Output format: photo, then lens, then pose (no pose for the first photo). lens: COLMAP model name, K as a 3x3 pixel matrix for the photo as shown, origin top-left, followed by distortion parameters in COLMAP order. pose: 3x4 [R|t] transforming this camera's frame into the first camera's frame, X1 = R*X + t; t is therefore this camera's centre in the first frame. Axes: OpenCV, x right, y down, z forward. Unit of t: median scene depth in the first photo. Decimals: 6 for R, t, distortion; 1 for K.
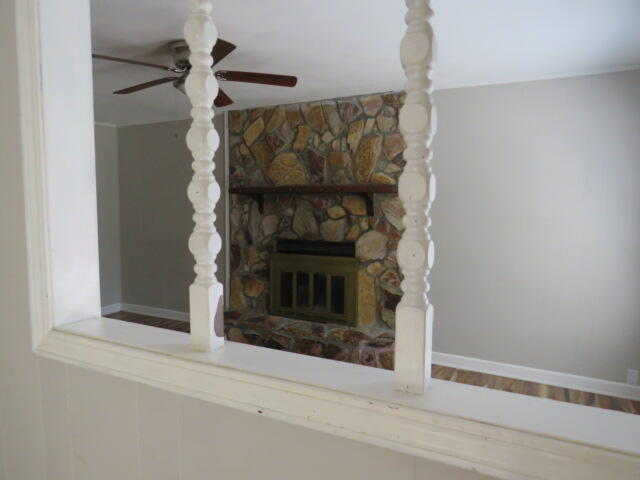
lens RADIAL K [[455.4, 0, 318.3], [0, 455.4, 238.9], [0, 0, 1]] dist [-0.025403, 0.025047]
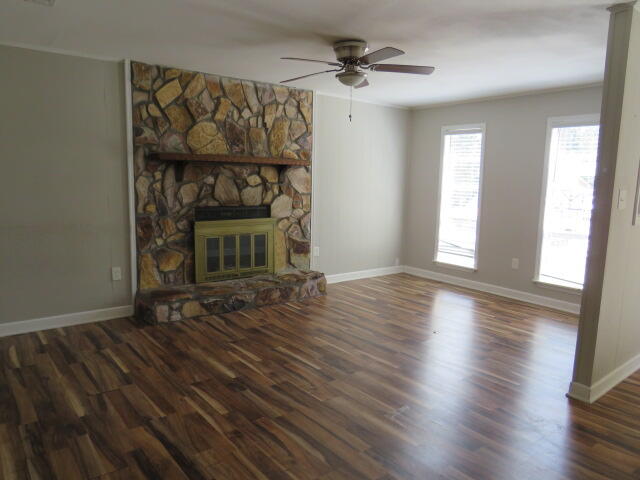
lens RADIAL K [[455.4, 0, 319.3], [0, 455.4, 236.0], [0, 0, 1]] dist [-0.025403, 0.025047]
pose [[0.404988, -0.111203, 0.907534, -0.962374], [0.053186, 0.993761, 0.098034, -0.021905], [-0.912774, 0.008565, 0.408376, 0.372879]]
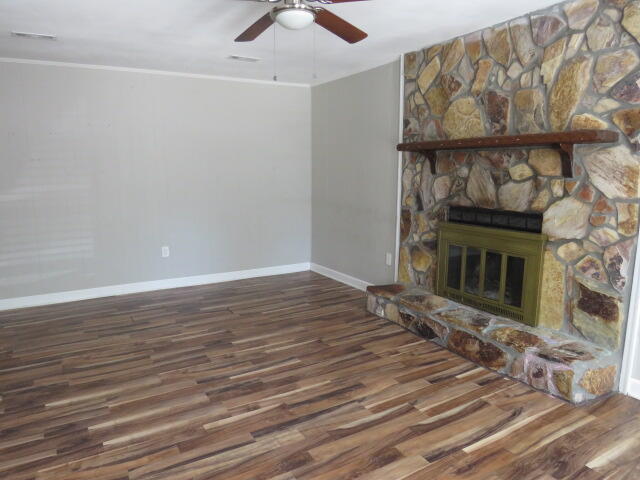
lens RADIAL K [[455.4, 0, 315.8], [0, 455.4, 239.4], [0, 0, 1]] dist [-0.025403, 0.025047]
pose [[0.845136, 0.076344, -0.529071, 0.157411], [-0.035744, 0.995605, 0.086566, -0.000618], [0.533355, -0.054249, 0.844150, 0.184878]]
